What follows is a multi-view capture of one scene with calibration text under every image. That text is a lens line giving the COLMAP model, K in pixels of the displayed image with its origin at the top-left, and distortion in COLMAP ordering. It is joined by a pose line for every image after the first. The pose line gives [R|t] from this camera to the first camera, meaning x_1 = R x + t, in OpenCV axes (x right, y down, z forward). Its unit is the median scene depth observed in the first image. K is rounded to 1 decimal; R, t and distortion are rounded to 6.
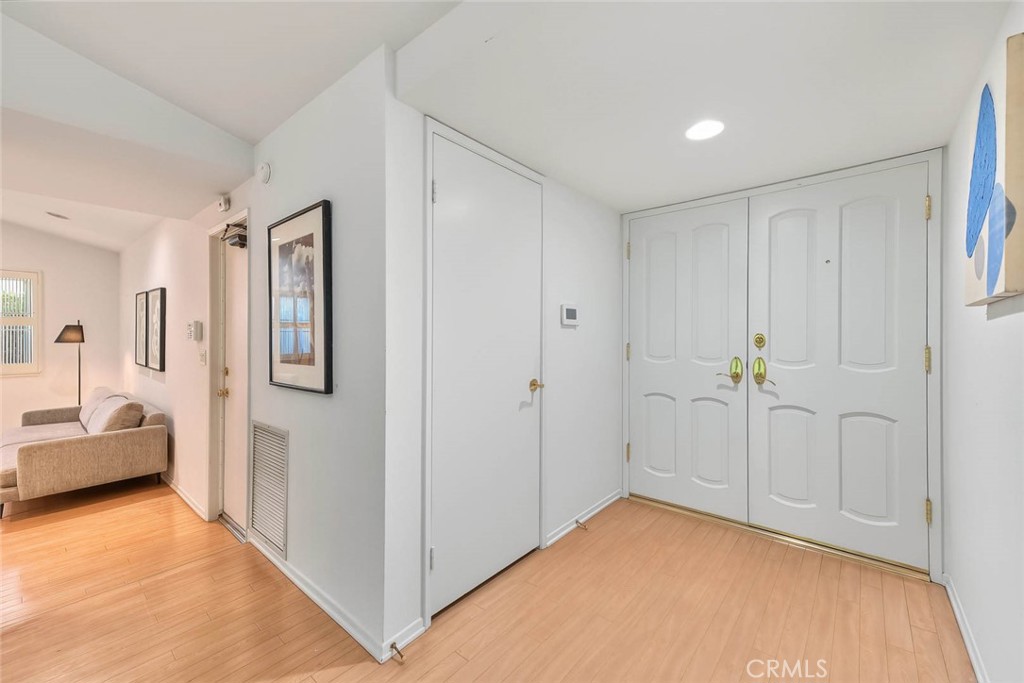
lens RADIAL K [[403.0, 0, 512.0], [0, 403.0, 338.1], [0, 0, 1]] dist [0.023793, -0.000013]
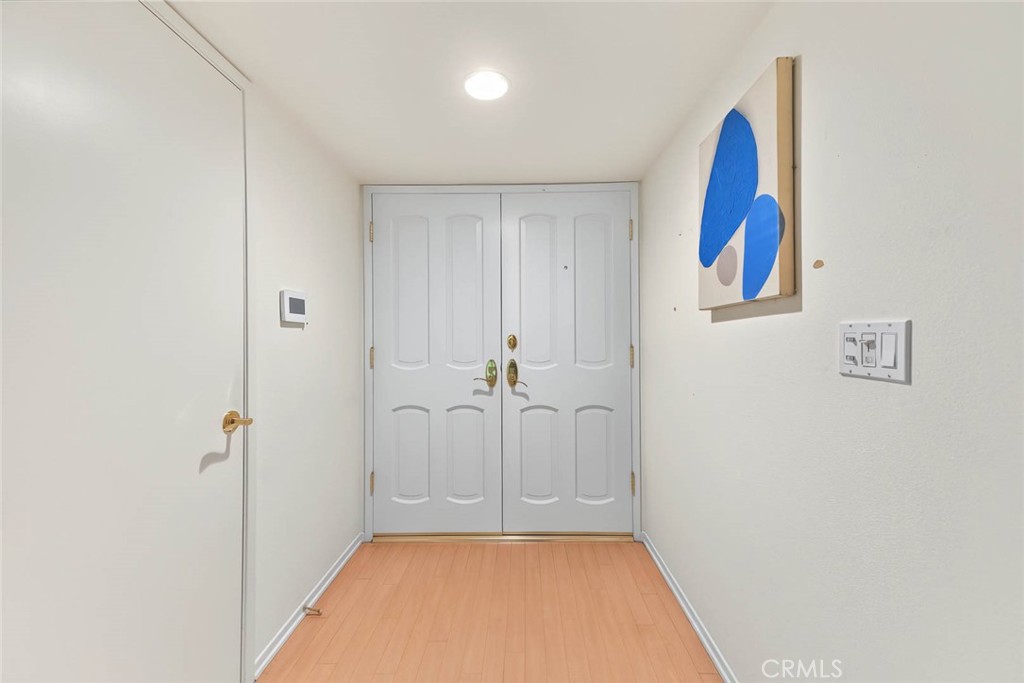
lens RADIAL K [[403.0, 0, 512.0], [0, 403.0, 338.1], [0, 0, 1]] dist [0.023793, -0.000013]
pose [[0.775382, -0.006098, 0.631463, -0.003577], [0.008490, 0.999964, -0.000769, -0.002537], [-0.631435, 0.005958, 0.775406, 0.250271]]
